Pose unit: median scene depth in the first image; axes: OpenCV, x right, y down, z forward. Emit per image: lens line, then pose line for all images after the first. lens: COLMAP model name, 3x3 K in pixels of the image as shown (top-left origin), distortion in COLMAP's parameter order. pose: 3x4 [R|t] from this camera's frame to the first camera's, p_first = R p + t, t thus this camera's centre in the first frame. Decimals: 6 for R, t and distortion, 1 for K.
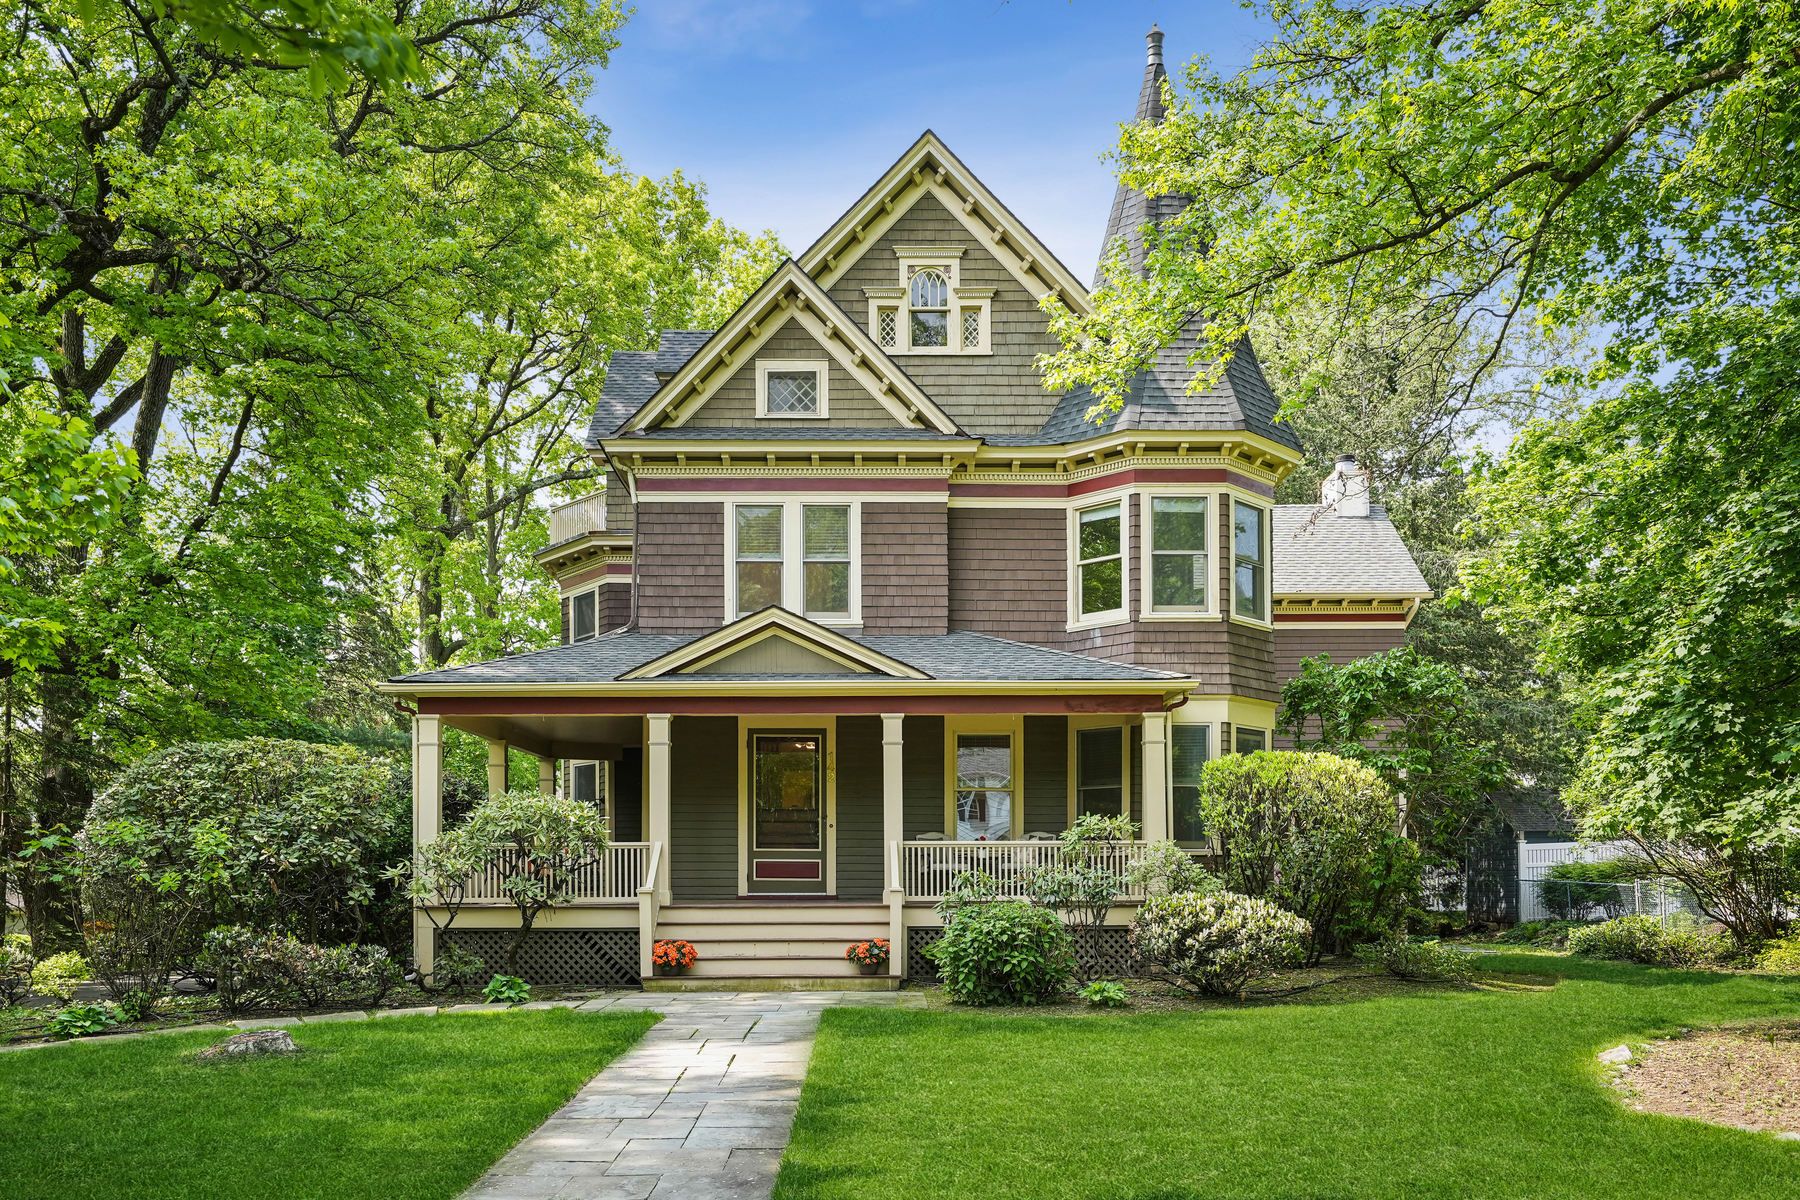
lens RADIAL K [[1368.9, 0, 900.0], [0, 1368.9, 600.0], [0, 0, 1]] dist [0.002491, 0.000471]
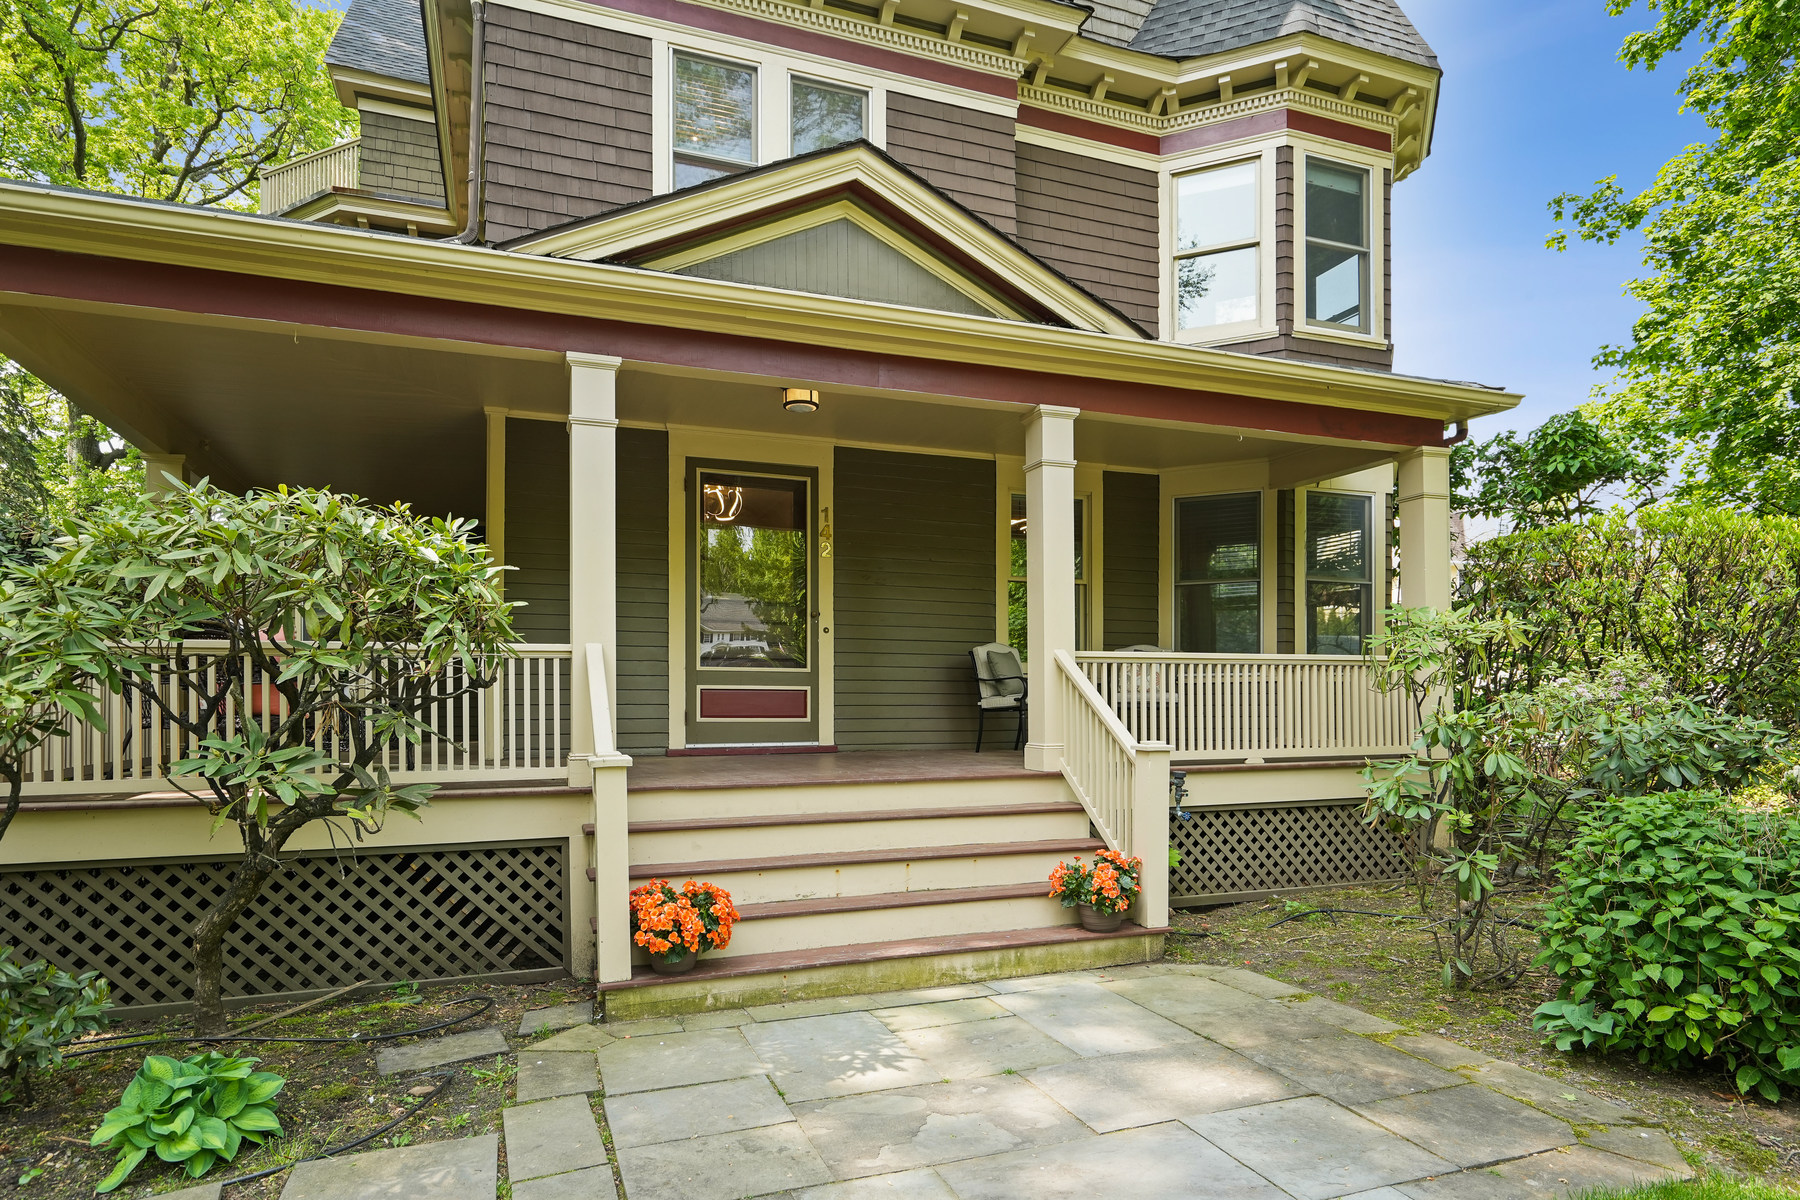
lens RADIAL K [[1045.5, 0, 900.0], [0, 1045.5, 600.0], [0, 0, 1]] dist [0.003291, 0.000914]
pose [[0.948116, 0.029927, 0.316513, -0.187149], [-0.061683, 0.993958, 0.090789, 0.124679], [-0.311883, -0.105602, 0.944234, 0.645930]]
